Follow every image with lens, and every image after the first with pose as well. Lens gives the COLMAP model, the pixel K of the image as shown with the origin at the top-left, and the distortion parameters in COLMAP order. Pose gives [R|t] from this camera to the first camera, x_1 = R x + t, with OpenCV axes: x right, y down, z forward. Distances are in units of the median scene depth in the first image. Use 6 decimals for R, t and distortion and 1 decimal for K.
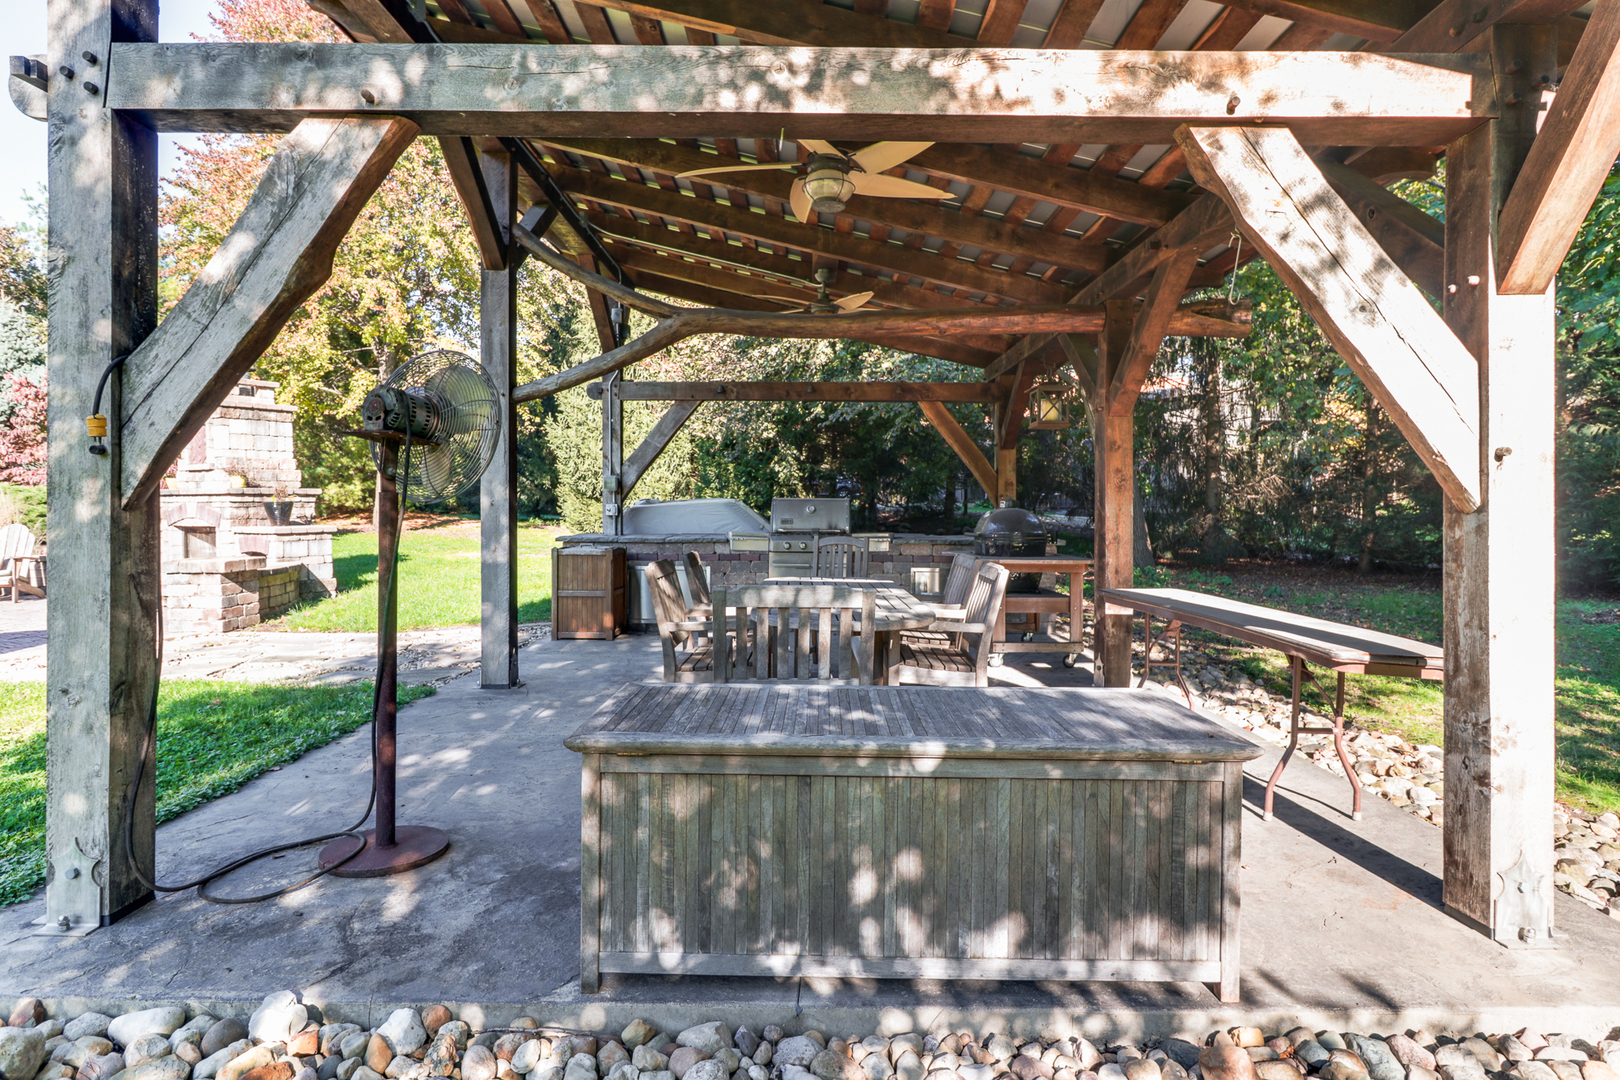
lens RADIAL K [[866.0, 0, 814.4], [0, 866.0, 532.6], [0, 0, 1]] dist [0.004491, -0.003124]
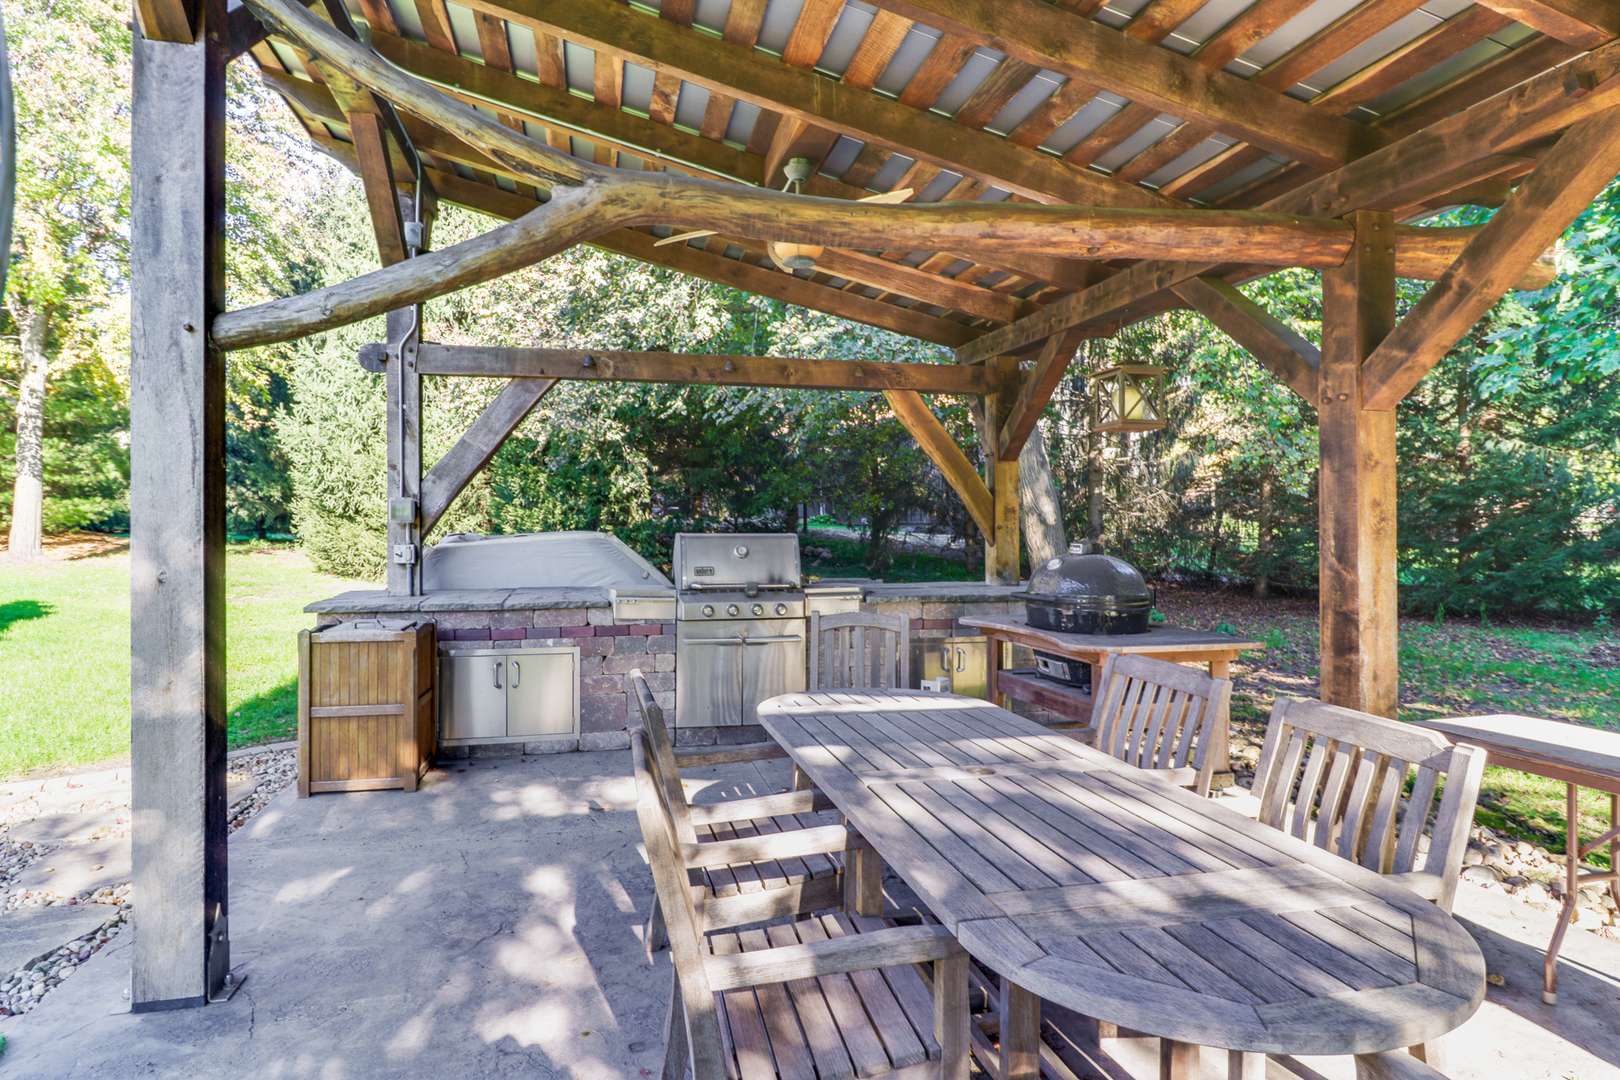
lens RADIAL K [[932.4, 0, 814.2], [0, 932.4, 530.3], [0, 0, 1]] dist [-0.000897, -0.002359]
pose [[0.974471, -0.006326, 0.224425, -0.059822], [0.009971, 0.999836, -0.015111, -0.017971], [-0.224292, 0.016963, 0.974374, 0.178628]]
